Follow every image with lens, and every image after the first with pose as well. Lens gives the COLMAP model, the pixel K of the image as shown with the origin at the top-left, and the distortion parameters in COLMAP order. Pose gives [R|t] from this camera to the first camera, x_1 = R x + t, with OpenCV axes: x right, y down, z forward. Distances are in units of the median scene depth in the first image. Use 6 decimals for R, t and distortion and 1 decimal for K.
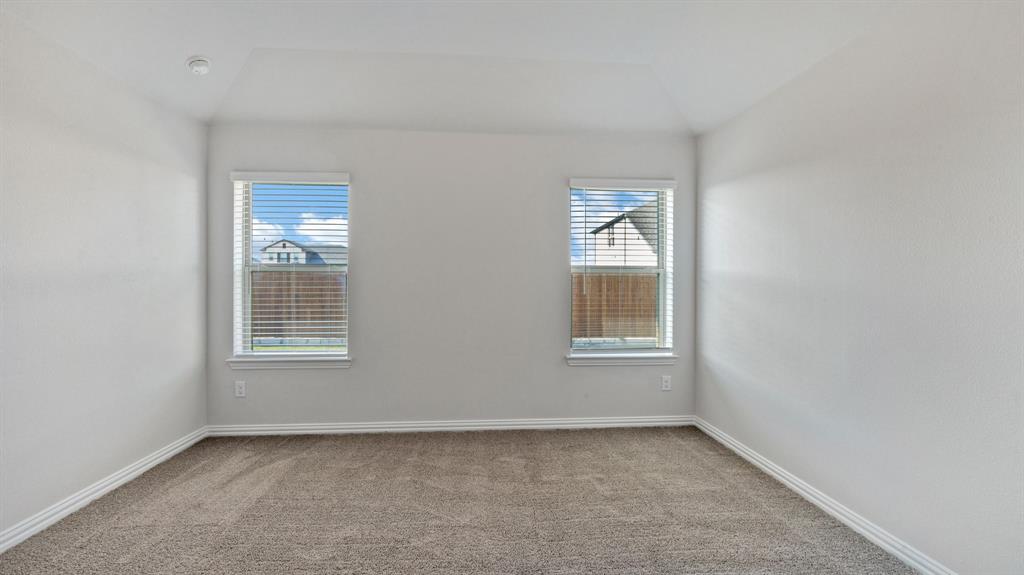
lens RADIAL K [[445.4, 0, 512.4], [0, 445.4, 285.5], [0, 0, 1]] dist [-0.012385, 0.003144]
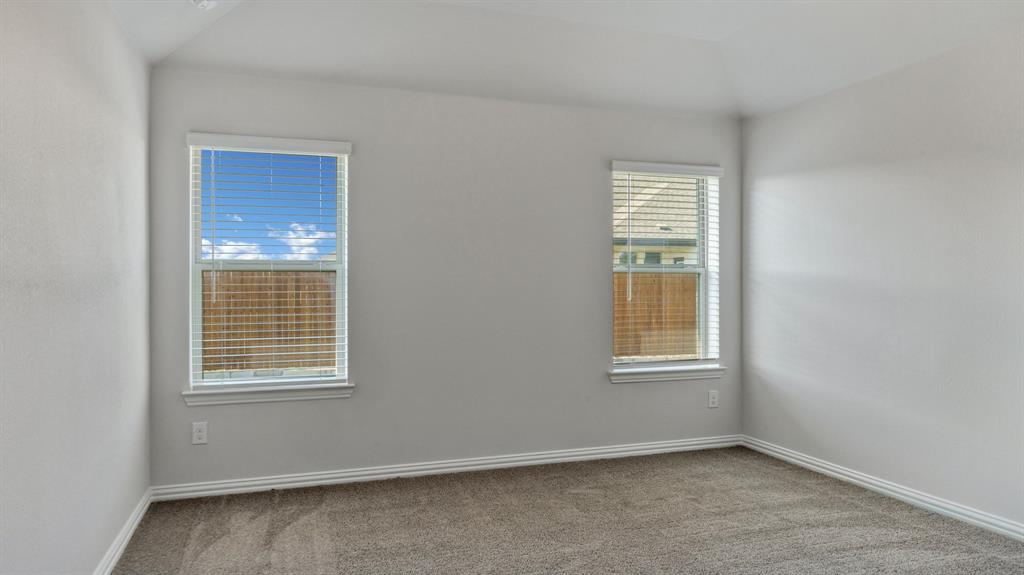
lens RADIAL K [[661.7, 0, 507.3], [0, 661.7, 282.8], [0, 0, 1]] dist [-0.007362, -0.001260]
pose [[0.969234, -0.003474, 0.246116, -0.400218], [0.006593, 0.999908, -0.011853, 0.004802], [-0.246052, 0.013111, 0.969168, -0.176829]]
